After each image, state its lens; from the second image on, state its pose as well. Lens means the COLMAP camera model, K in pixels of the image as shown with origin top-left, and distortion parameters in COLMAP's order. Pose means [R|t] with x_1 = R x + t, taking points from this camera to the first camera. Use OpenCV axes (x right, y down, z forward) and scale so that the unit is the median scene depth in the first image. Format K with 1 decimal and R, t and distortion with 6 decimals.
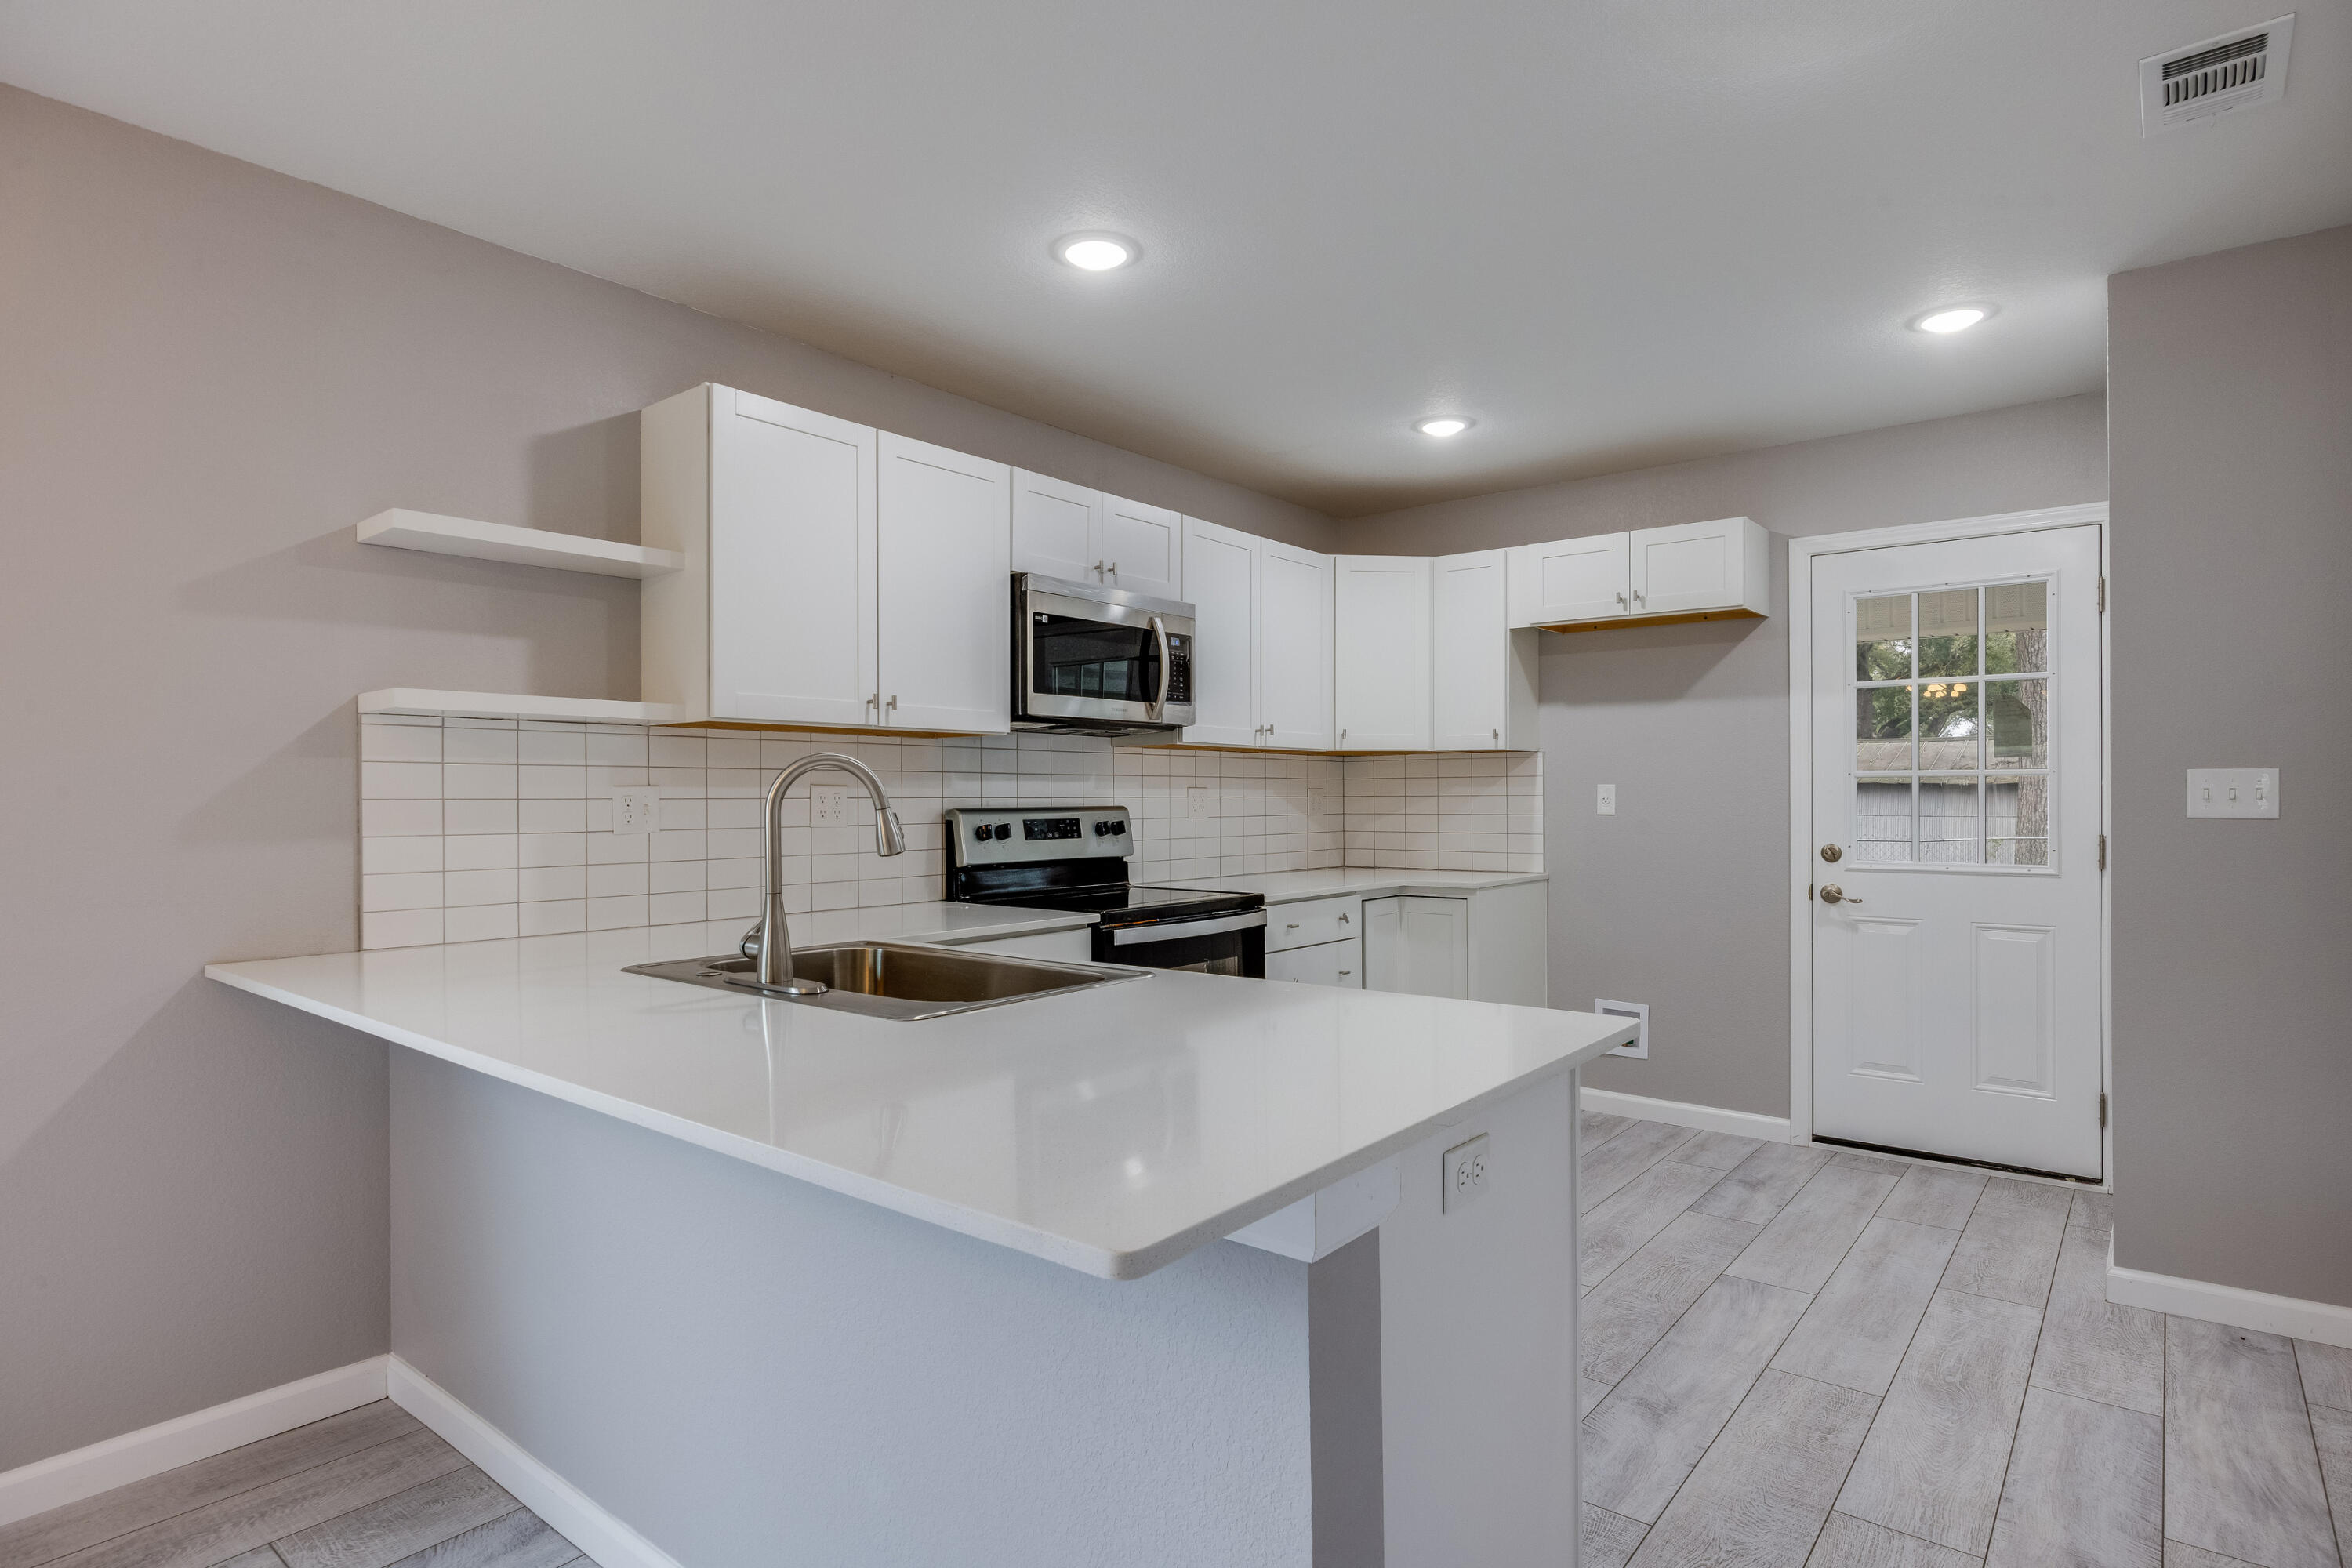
lens RADIAL K [[1256.5, 0, 1178.0], [0, 1256.5, 795.1], [0, 0, 1]] dist [-0.003064, 0.000036]
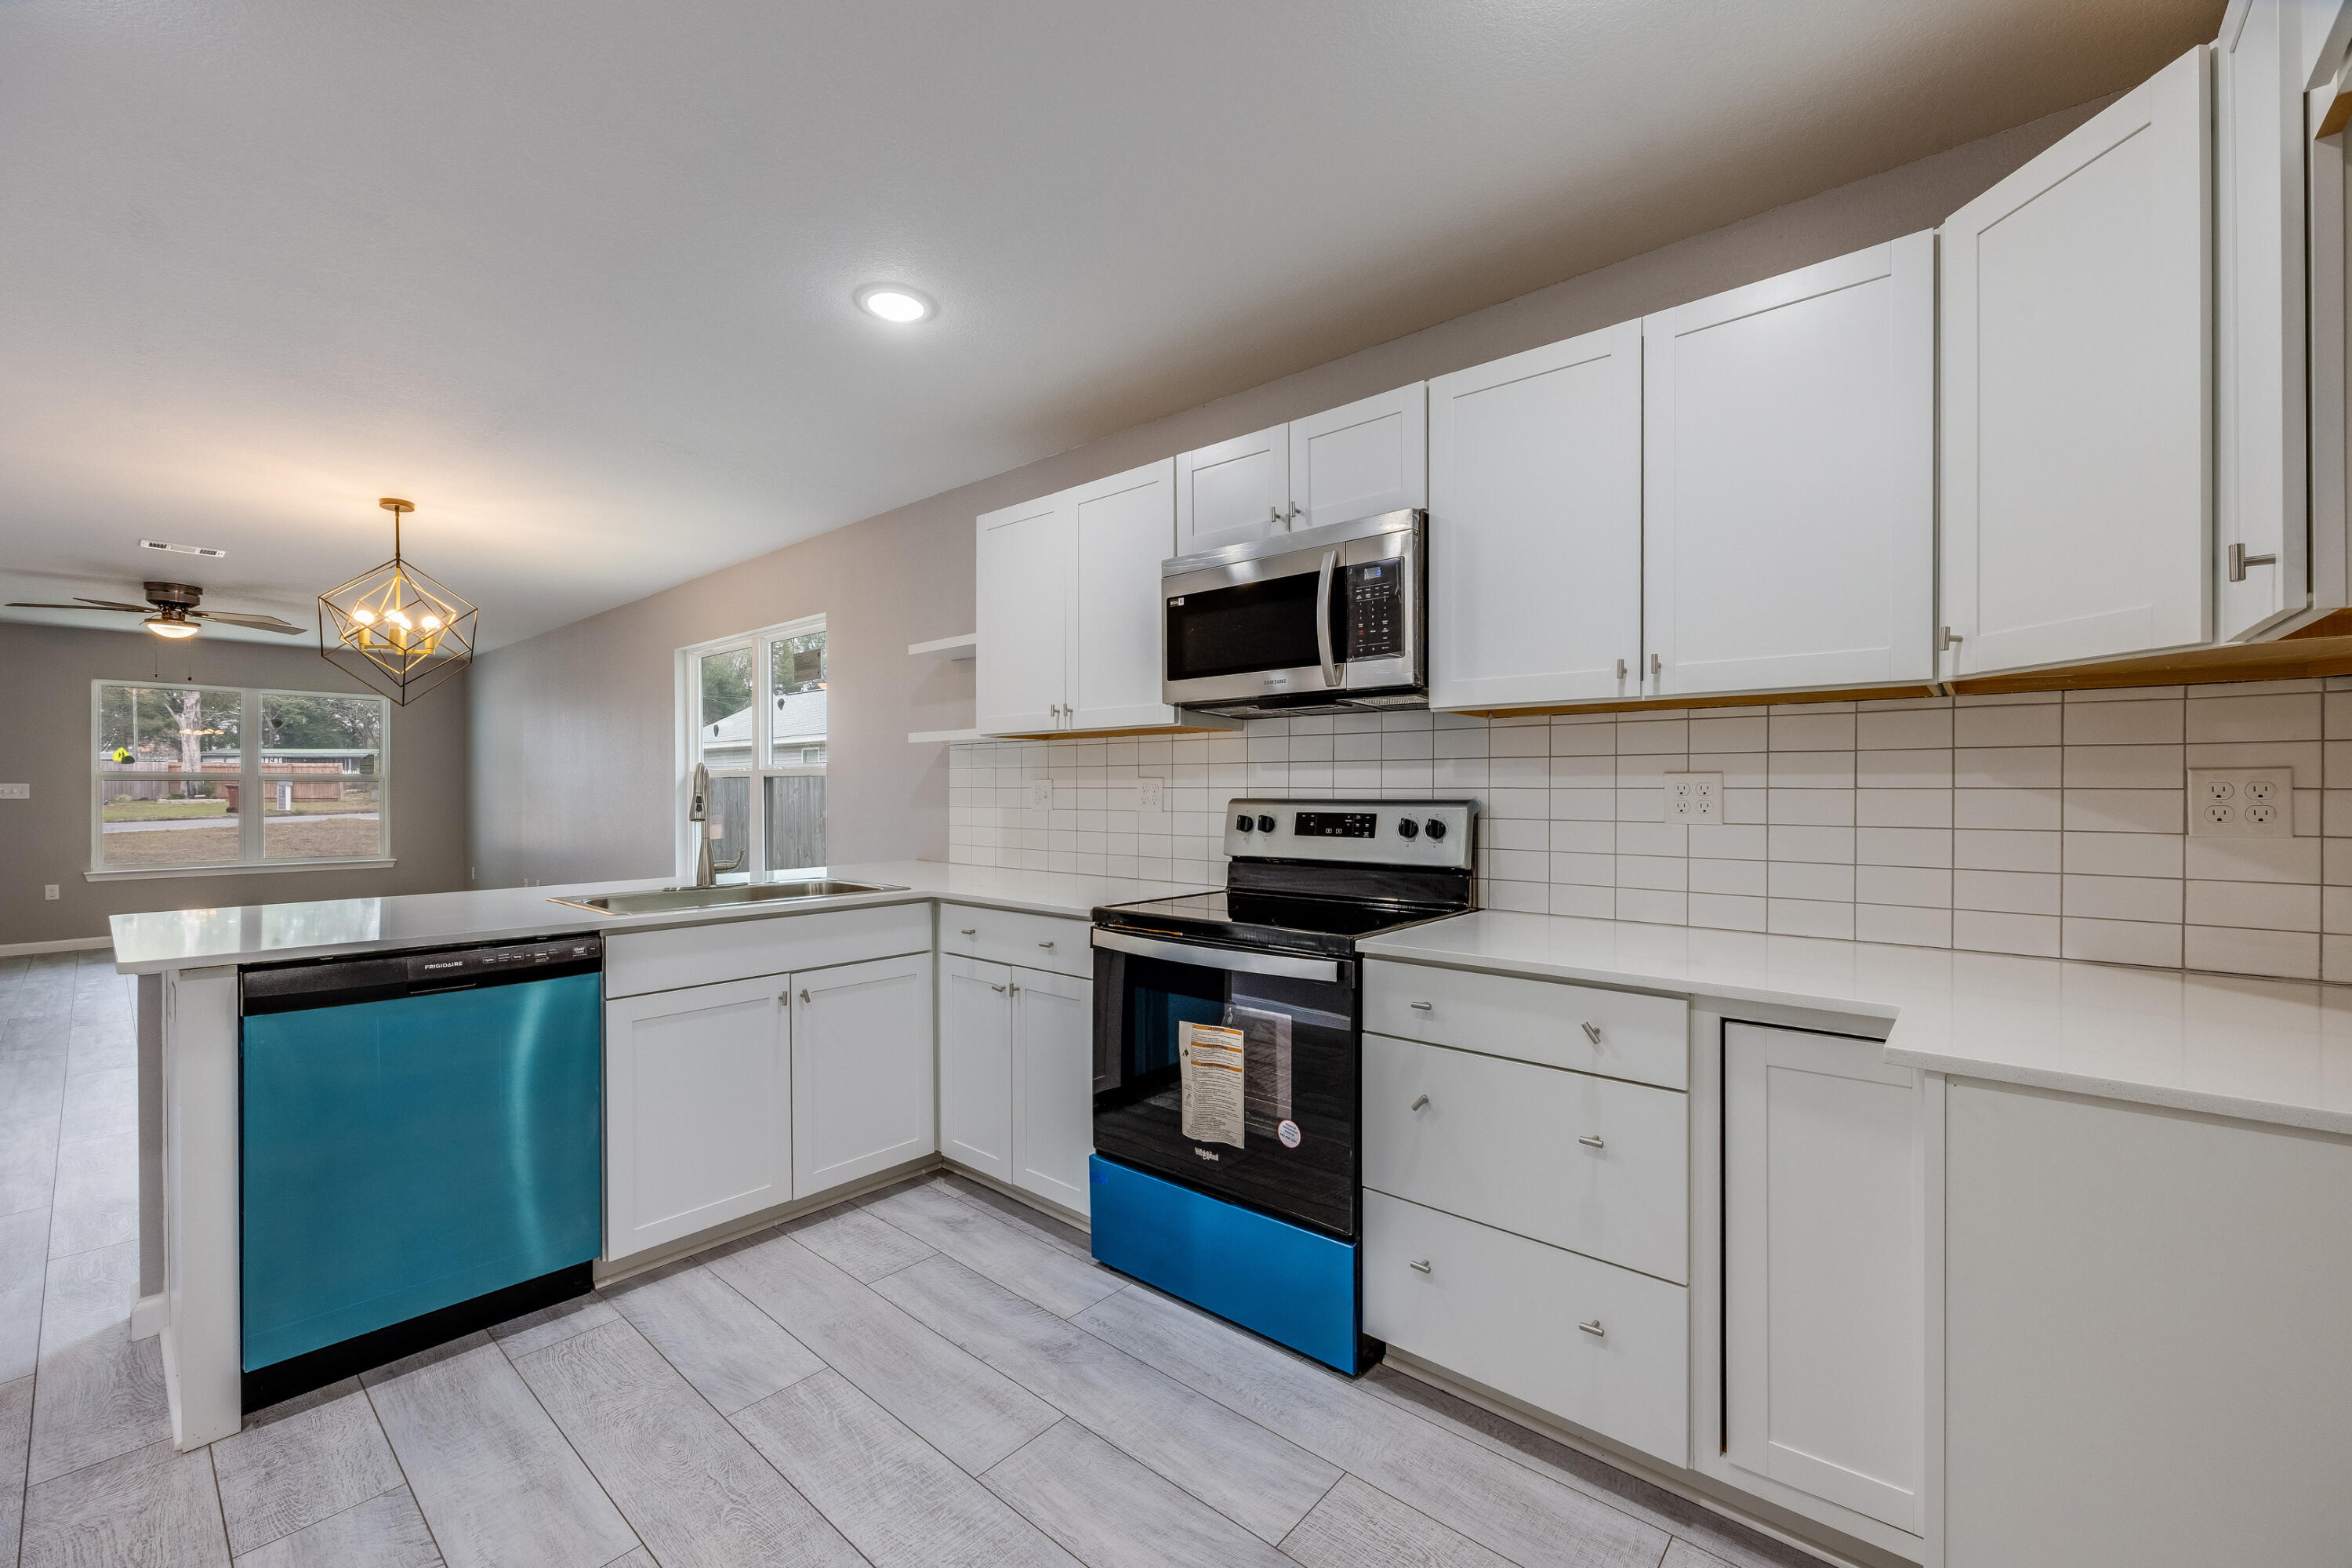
lens RADIAL K [[965.0, 0, 1176.0], [0, 965.0, 784.0], [0, 0, 1]] dist [-0.001441, -0.000404]
pose [[-0.055684, 0.001117, -0.998448, 0.557397], [0.002381, 0.999997, 0.000986, -0.001751], [0.998446, -0.002322, -0.055686, 0.919093]]
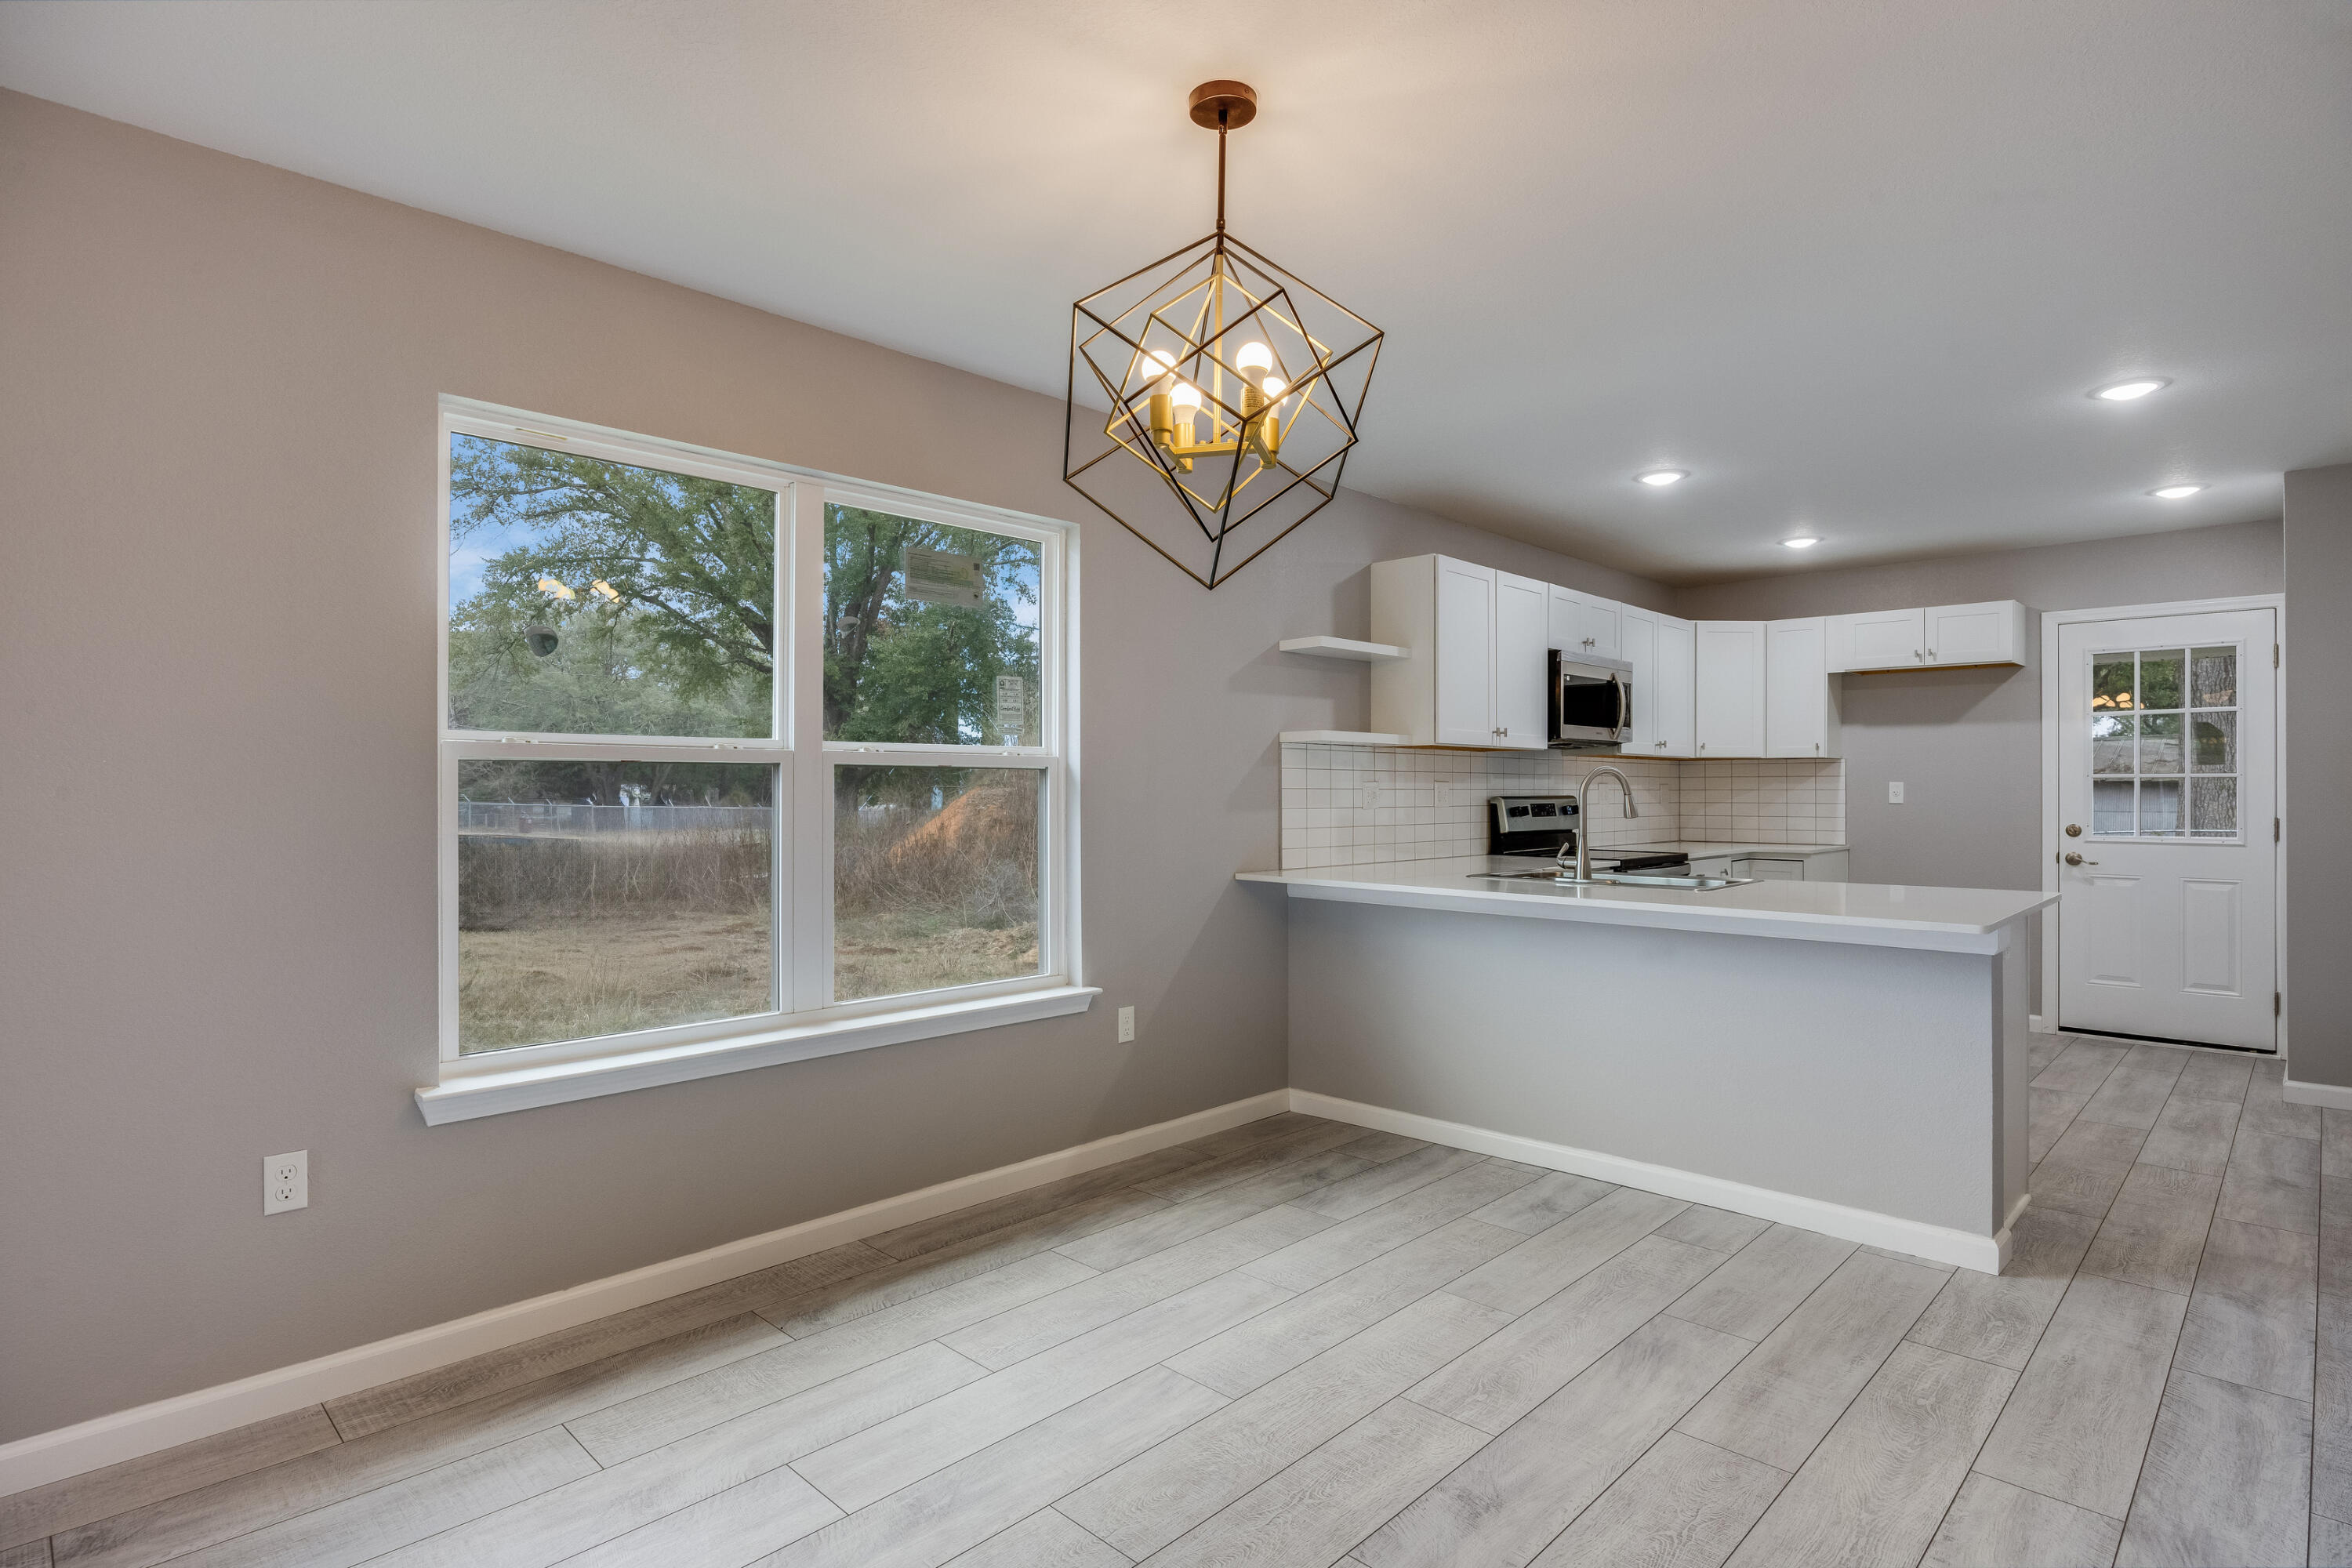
lens RADIAL K [[1198.4, 0, 1176.0], [0, 1198.4, 784.0], [0, 0, 1]] dist [-0.011737, 0.000674]
pose [[0.994858, 0.004286, -0.101192, -0.399821], [-0.004584, 0.999986, -0.002719, 0.001184], [0.101179, 0.003169, 0.994863, -0.506434]]
